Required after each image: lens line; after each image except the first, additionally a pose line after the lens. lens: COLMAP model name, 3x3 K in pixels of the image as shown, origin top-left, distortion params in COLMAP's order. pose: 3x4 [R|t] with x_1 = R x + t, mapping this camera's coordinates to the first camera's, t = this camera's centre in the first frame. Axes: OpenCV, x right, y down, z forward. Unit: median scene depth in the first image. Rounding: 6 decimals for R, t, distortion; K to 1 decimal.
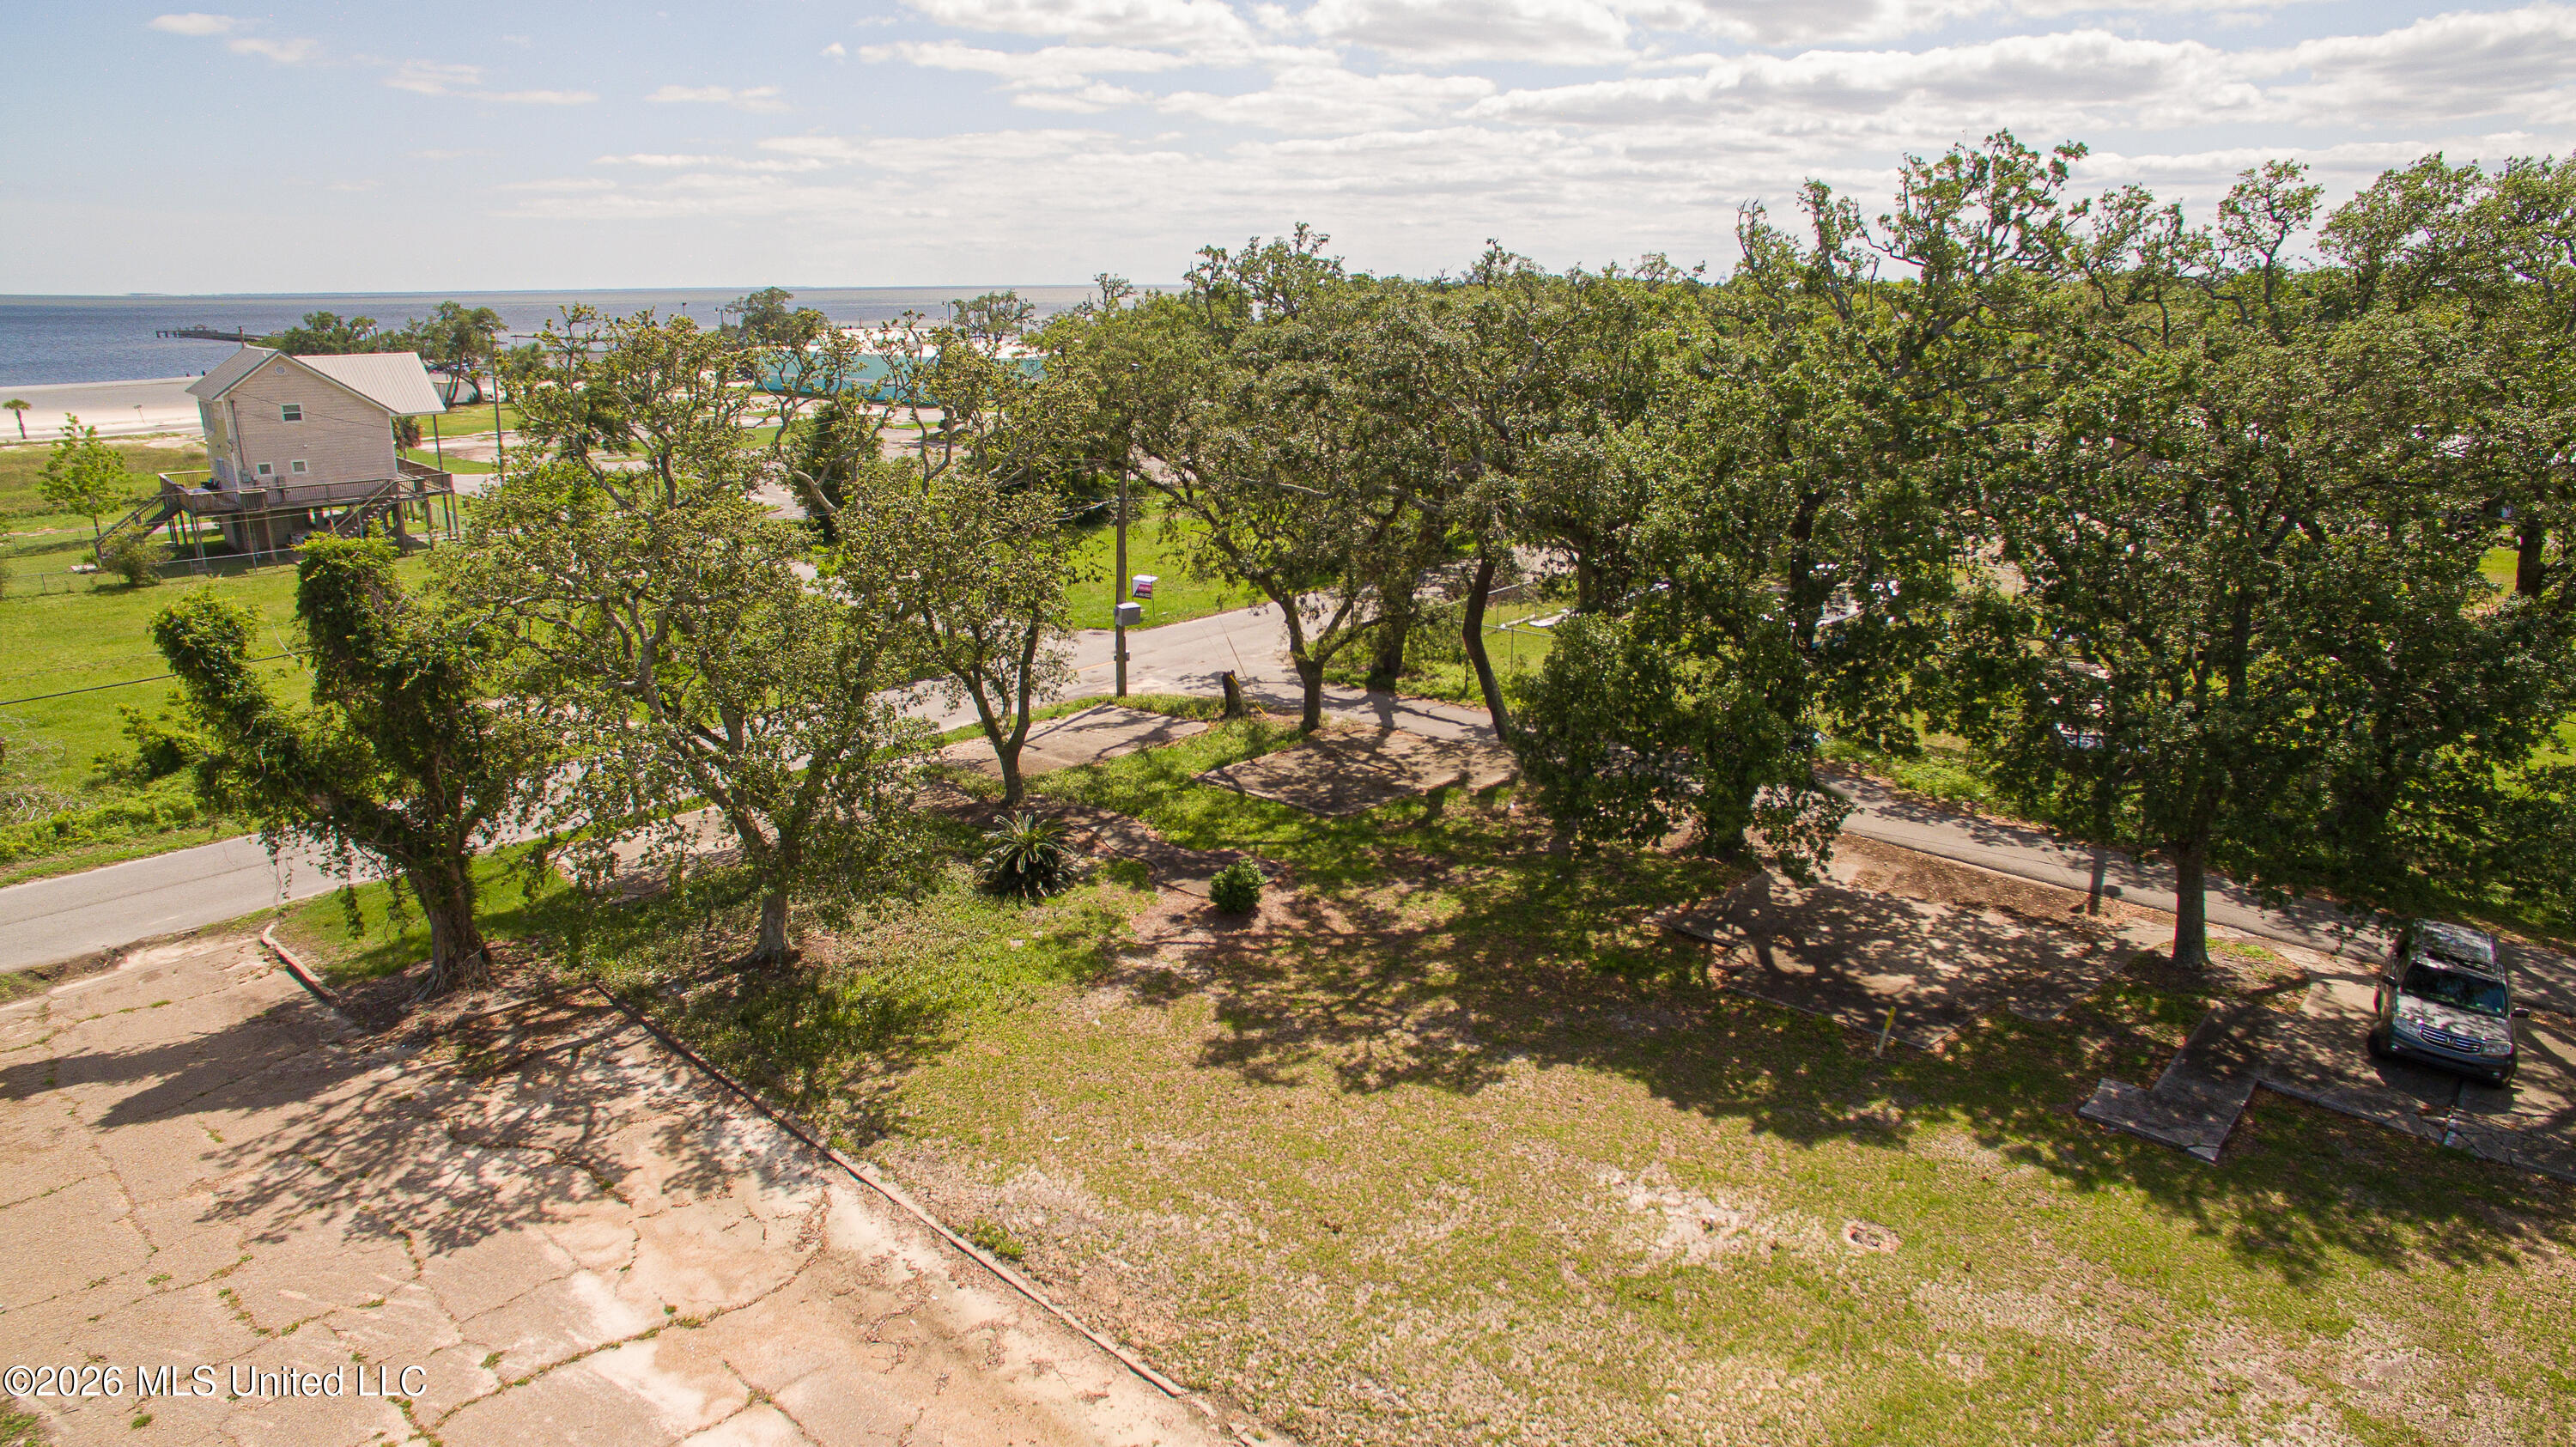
lens RADIAL K [[1529.4, 0, 1288.0], [0, 1529.4, 723.5], [0, 0, 1]] dist [-0.134874, 0.092051]
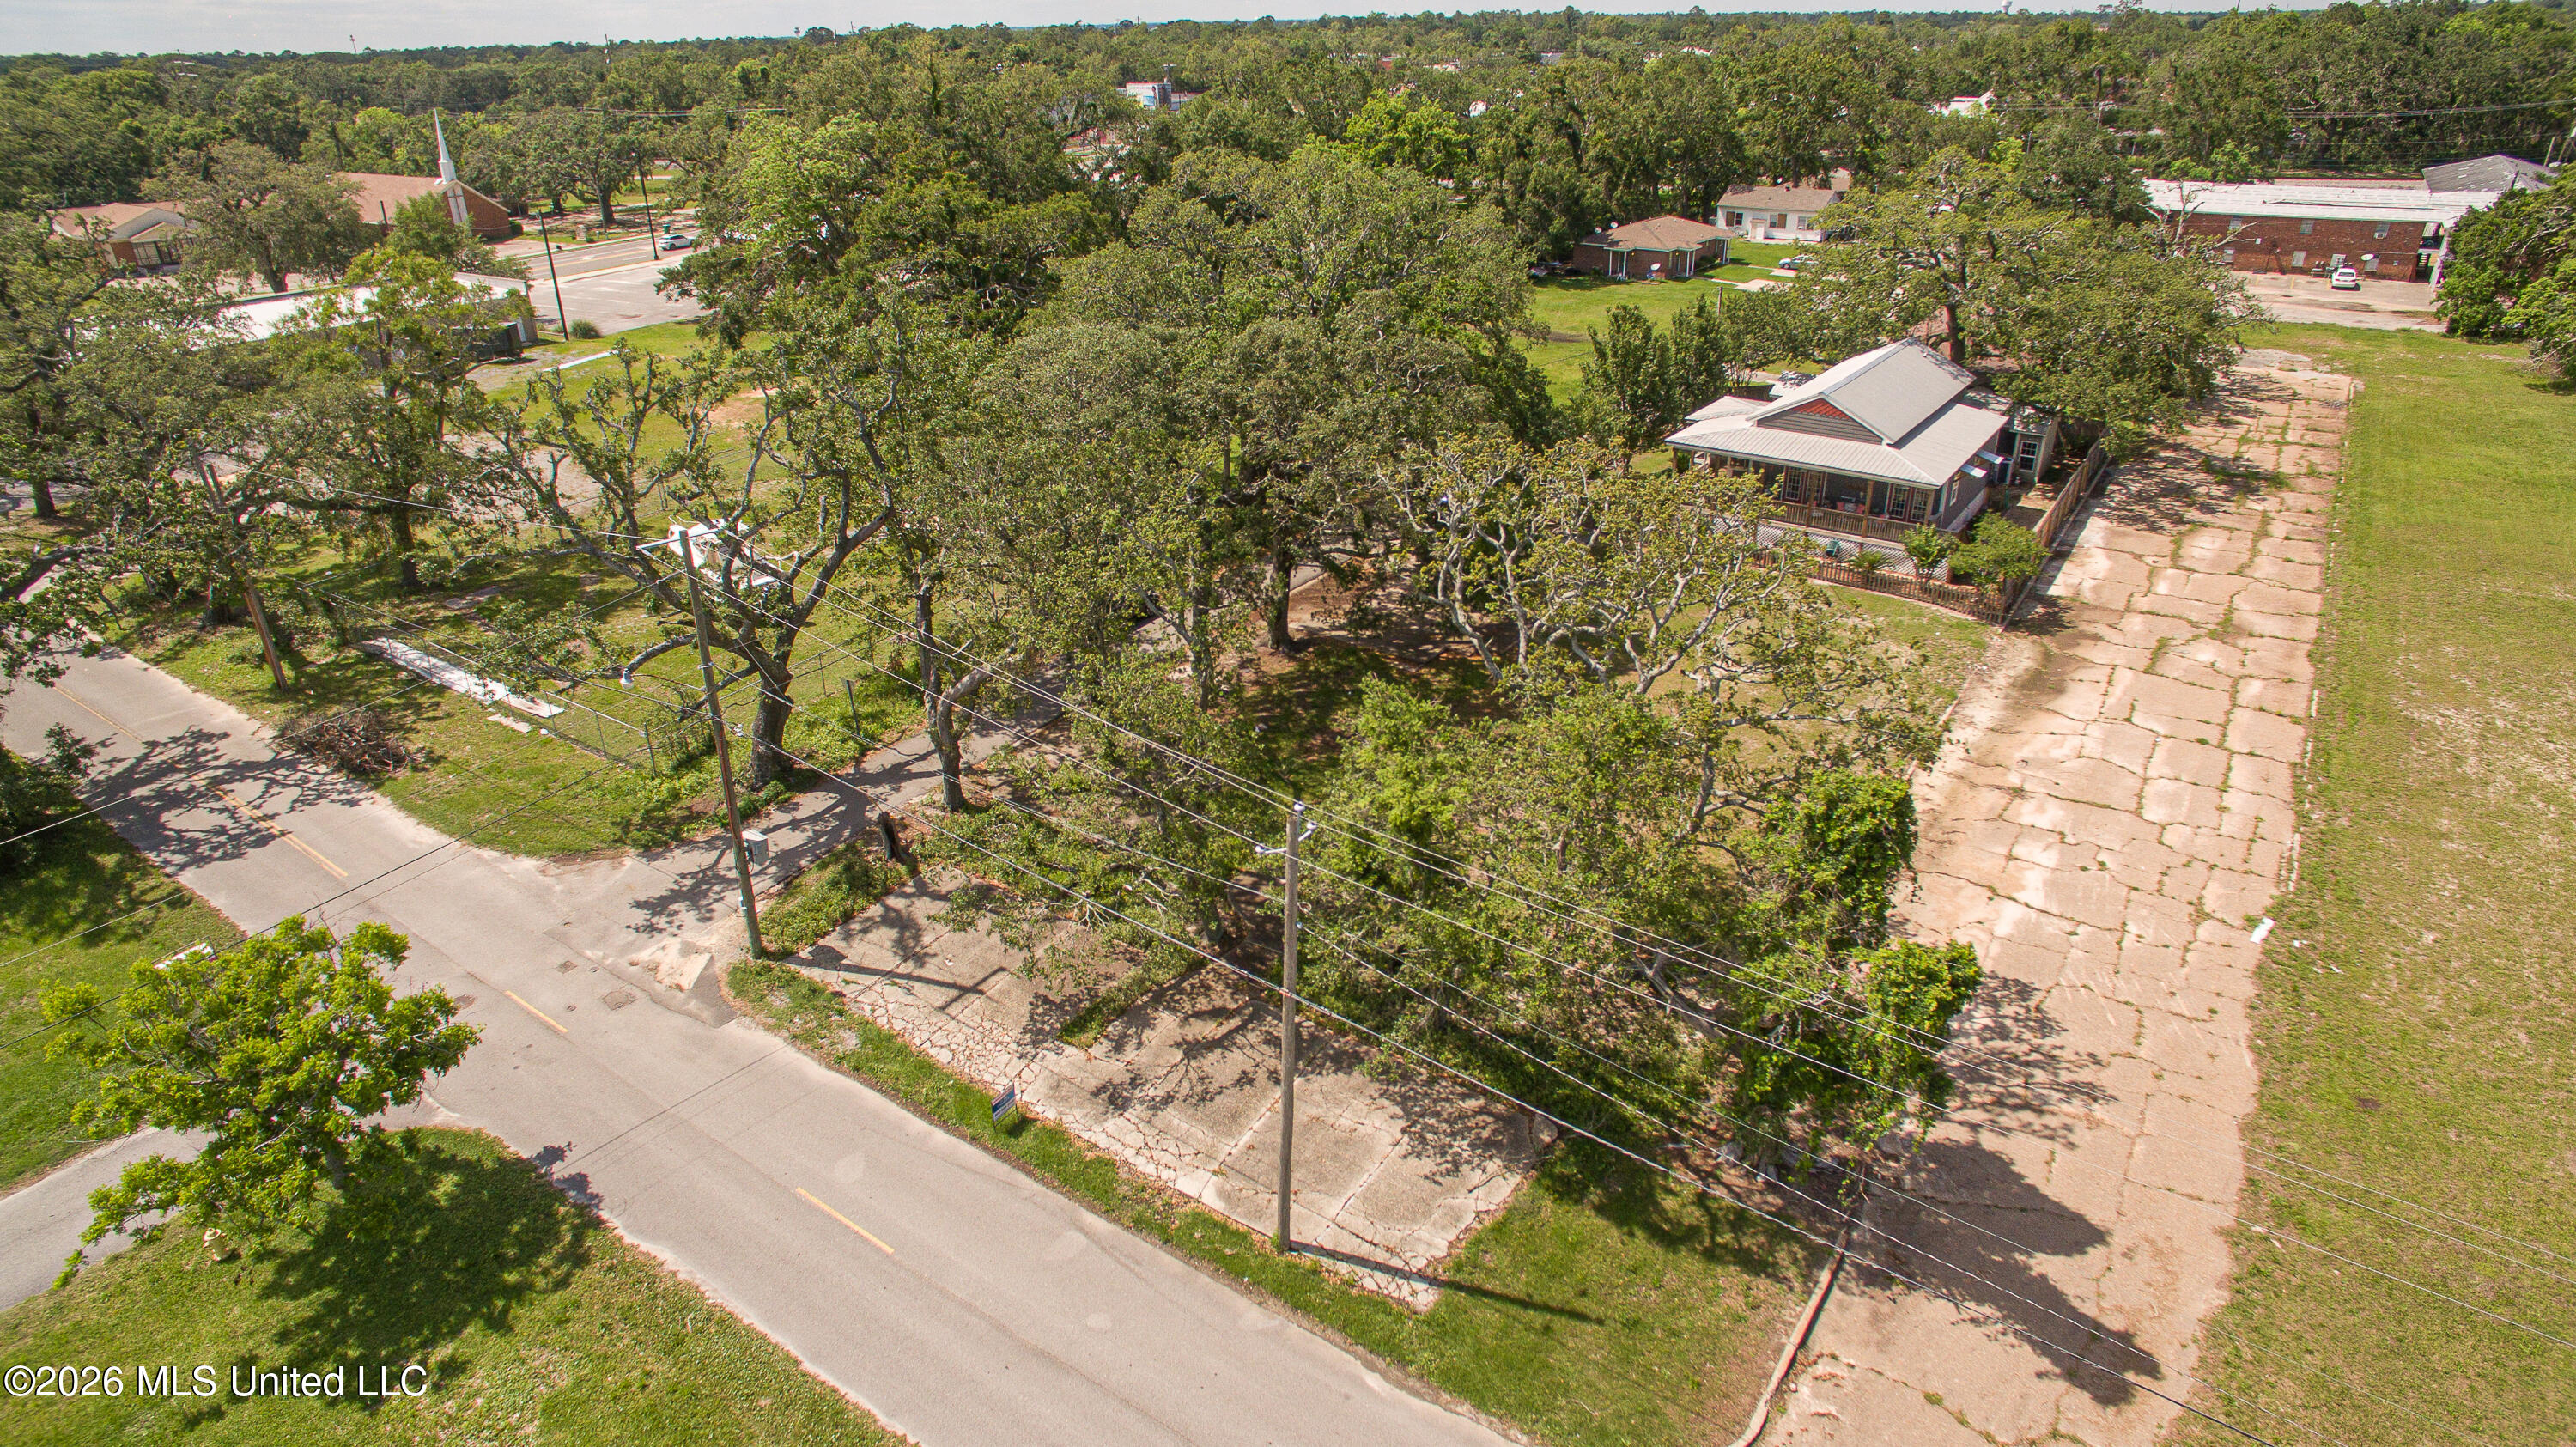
lens RADIAL K [[1476.3, 0, 1288.0], [0, 1476.3, 723.5], [0, 0, 1]] dist [-0.121658, 0.077377]
pose [[-0.122717, -0.436943, 0.891079, -1.371046], [0.302276, 0.838749, 0.452912, -0.675092], [-0.945288, 0.324931, 0.029149, 1.269078]]
